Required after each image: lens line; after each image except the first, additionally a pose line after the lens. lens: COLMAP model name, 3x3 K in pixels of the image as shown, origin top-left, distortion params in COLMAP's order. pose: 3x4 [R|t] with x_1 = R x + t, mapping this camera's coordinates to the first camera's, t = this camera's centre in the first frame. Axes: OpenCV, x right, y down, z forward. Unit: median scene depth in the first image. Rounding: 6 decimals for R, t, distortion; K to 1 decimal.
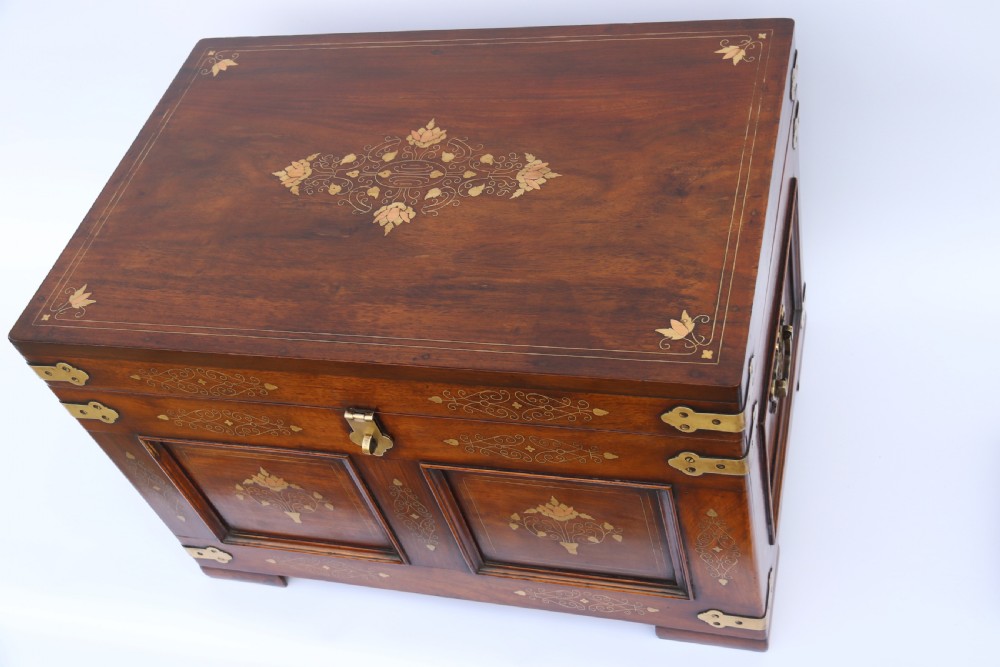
lens RADIAL K [[1178.5, 0, 520.9], [0, 1178.5, 321.4], [0, 0, 1]] dist [-0.025903, 0.000000]
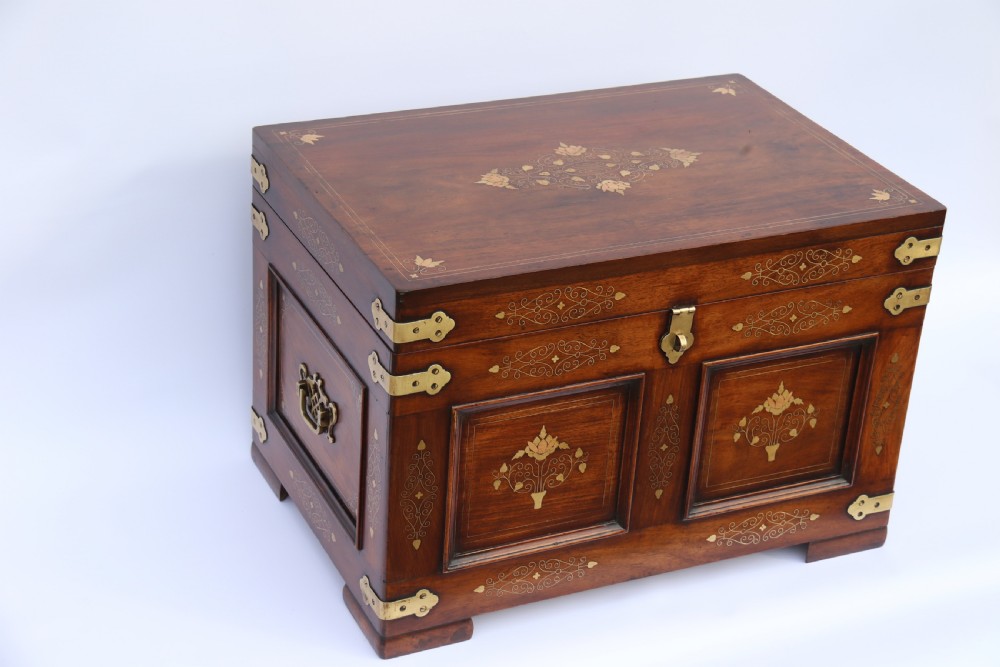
lens RADIAL K [[1960.1, 0, 509.1], [0, 1960.1, 303.8], [0, 0, 1]] dist [0.216344, 0.000000]
pose [[0.743940, -0.051230, 0.666279, -1.560654], [0.325434, 0.898608, -0.294272, 0.588770], [-0.583649, 0.435751, 0.685183, -0.294274]]
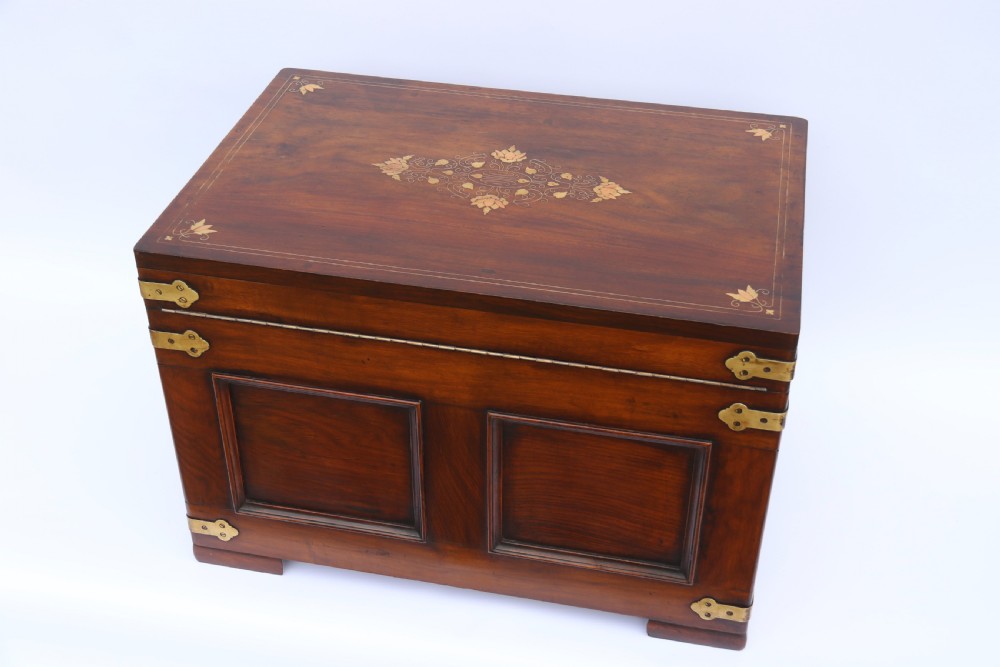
lens RADIAL K [[1253.9, 0, 504.9], [0, 1253.9, 333.2], [0, 0, 1]] dist [0.006937, 0.000000]
pose [[-0.978377, 0.183209, 0.095983, -0.195368], [0.109897, 0.067344, 0.991659, -1.393253], [0.175217, 0.980765, -0.086022, 1.291130]]
